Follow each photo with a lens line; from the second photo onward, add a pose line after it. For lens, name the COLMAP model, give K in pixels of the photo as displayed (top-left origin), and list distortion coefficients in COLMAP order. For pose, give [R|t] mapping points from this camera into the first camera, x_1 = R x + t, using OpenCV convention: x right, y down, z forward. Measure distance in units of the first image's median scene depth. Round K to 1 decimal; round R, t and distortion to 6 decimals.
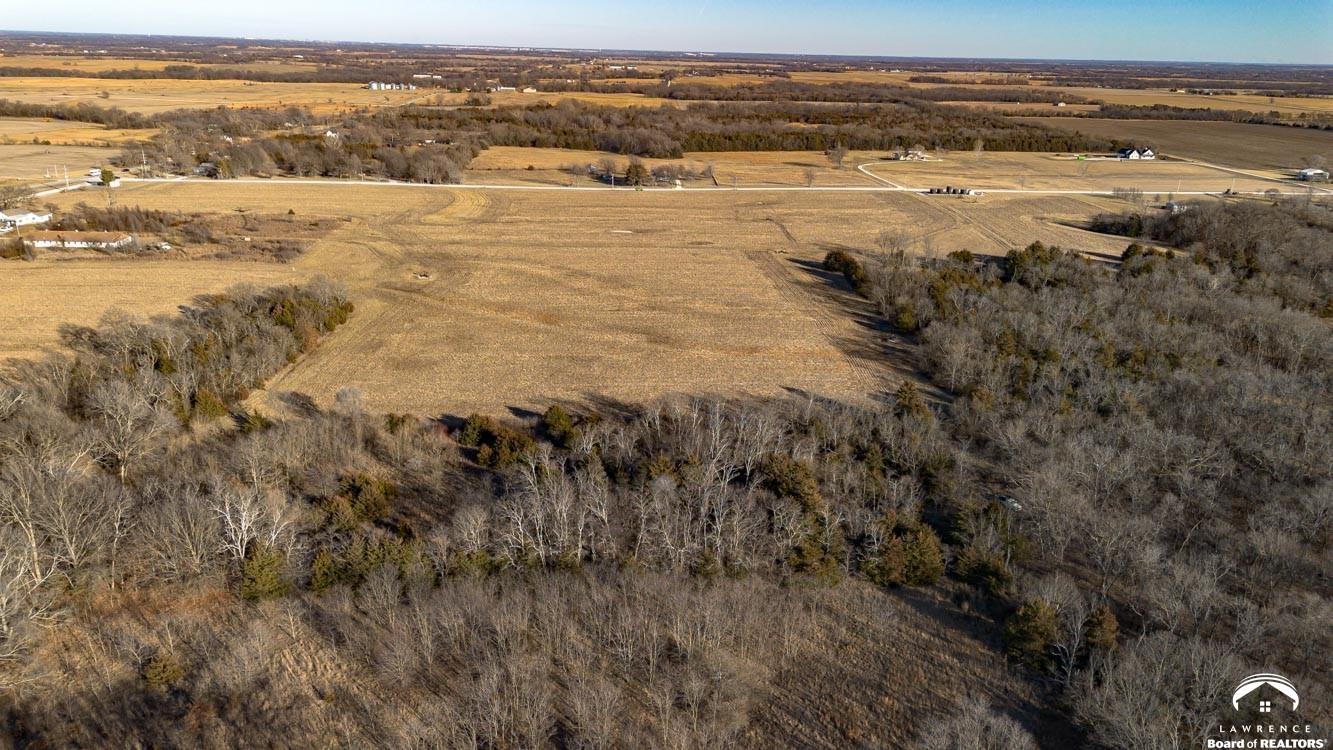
lens RADIAL K [[939.6, 0, 668.4], [0, 939.6, 379.0], [0, 0, 1]] dist [0.074379, -0.060402]
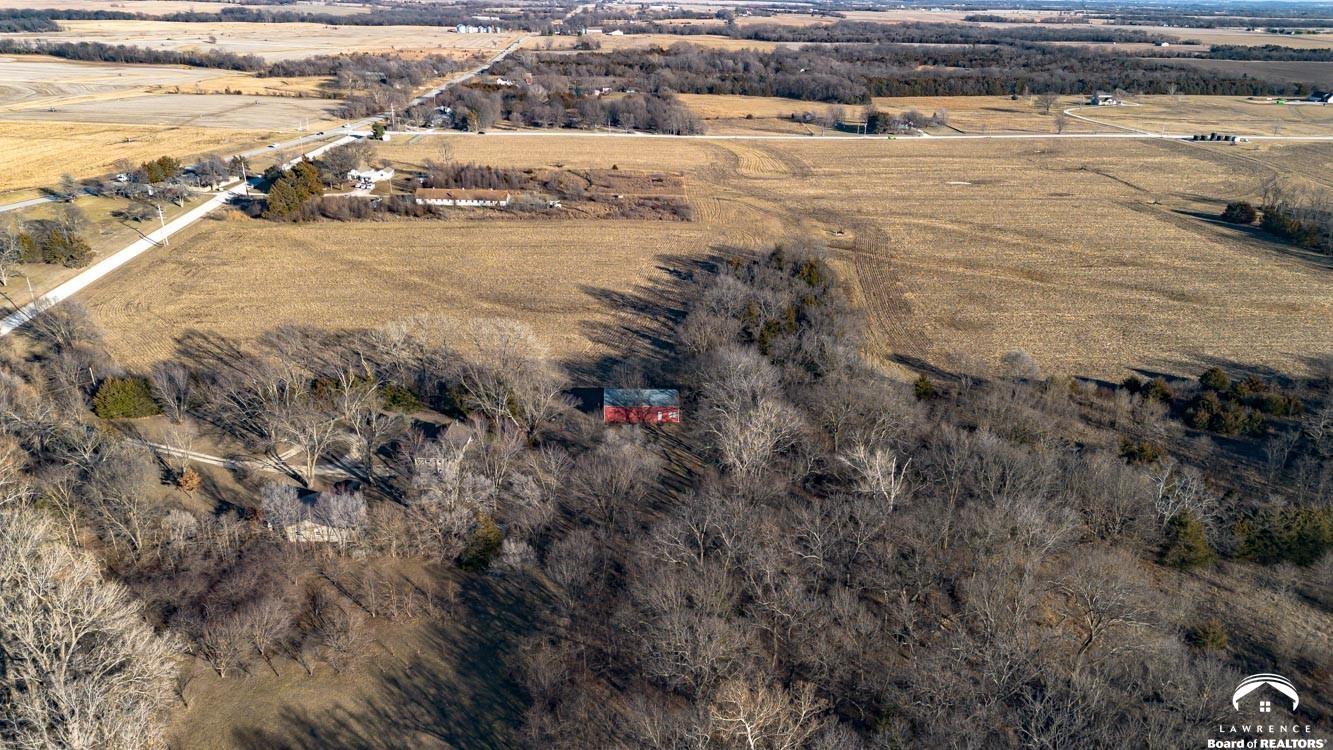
lens RADIAL K [[939.6, 0, 667.2], [0, 939.6, 378.7], [0, 0, 1]] dist [0.074379, -0.060402]
pose [[0.999995, -0.003097, 0.000331, -0.193898], [0.003073, 0.998394, 0.056572, -0.005435], [-0.000505, -0.056570, 0.998398, -0.000474]]
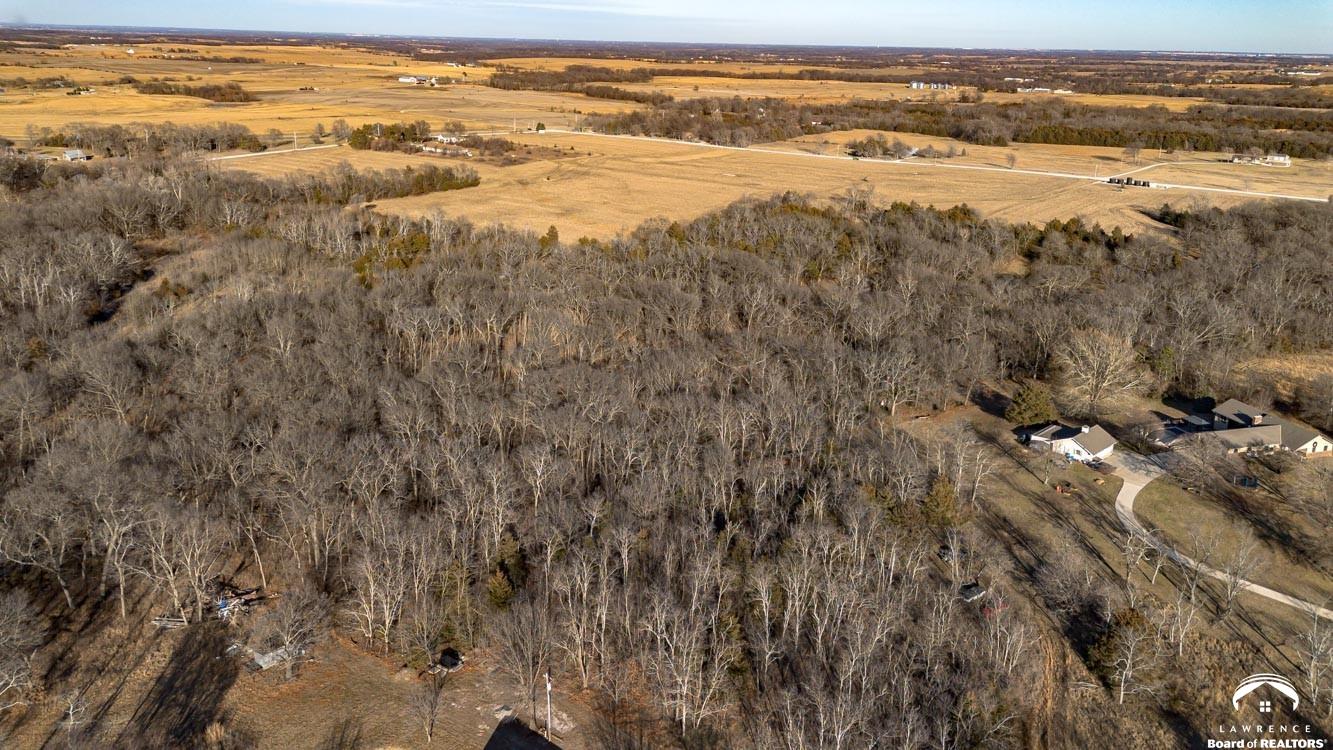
lens RADIAL K [[939.6, 0, 663.3], [0, 939.6, 342.8], [0, 0, 1]] dist [0.074379, -0.060402]
pose [[0.767985, 0.190870, -0.611365, 0.409511], [-0.216555, 0.975726, 0.032593, 0.030254], [0.602746, 0.107363, 0.790677, -0.057358]]
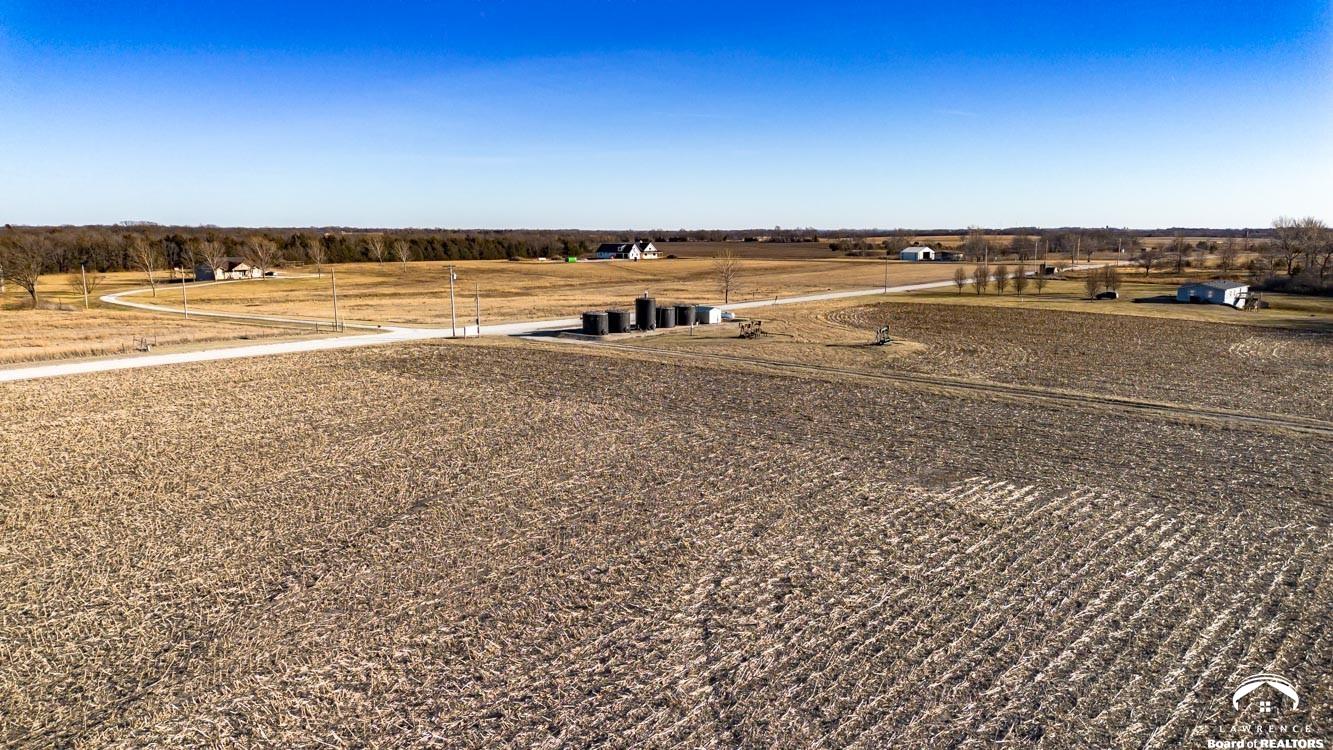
lens RADIAL K [[939.6, 0, 669.5], [0, 939.6, 374.5], [0, 0, 1]] dist [0.074379, -0.060402]
pose [[0.691850, -0.134823, 0.709342, 0.094325], [0.254729, 0.964821, -0.065066, -0.120740], [-0.675616, 0.225706, 0.701855, 0.601757]]
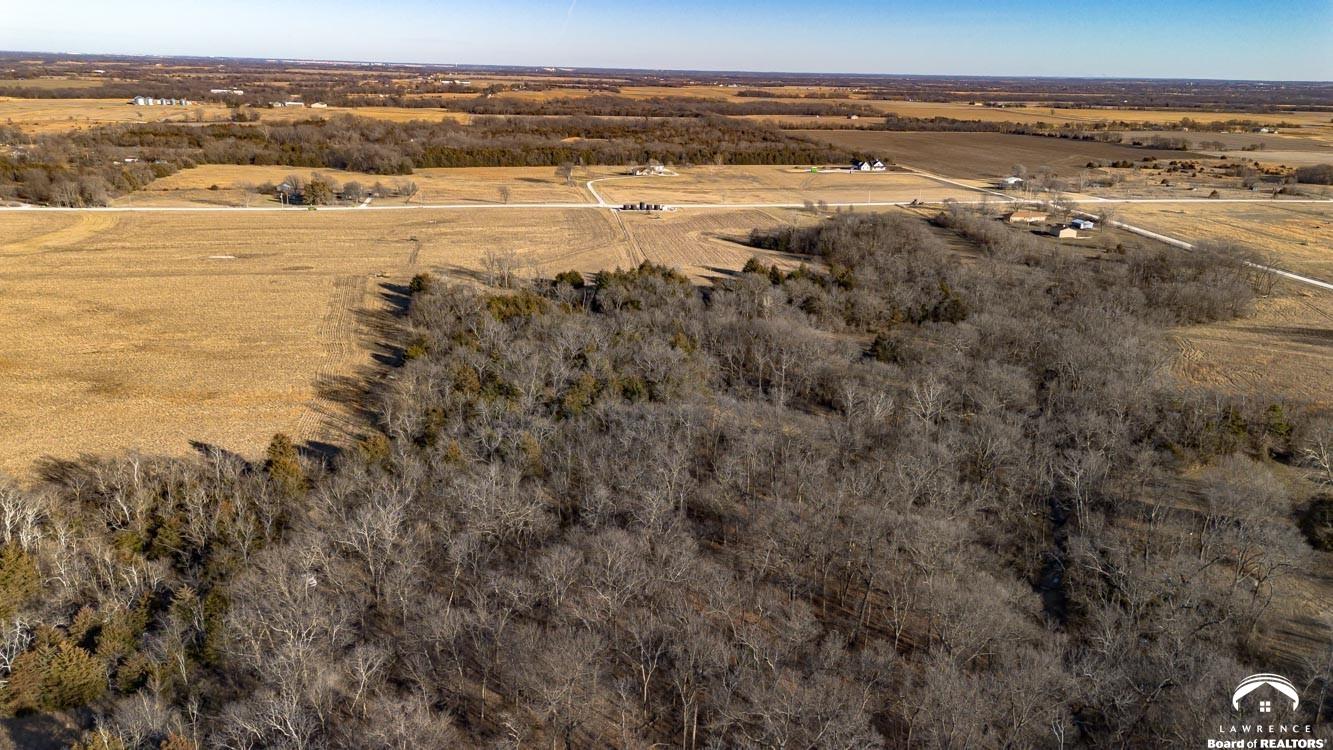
lens RADIAL K [[939.6, 0, 668.2], [0, 939.6, 379.1], [0, 0, 1]] dist [0.074379, -0.060402]
pose [[0.991256, -0.044712, 0.124143, 0.139702], [0.046464, 0.998857, -0.011249, -0.005704], [-0.123498, 0.016918, 0.992201, 0.025107]]
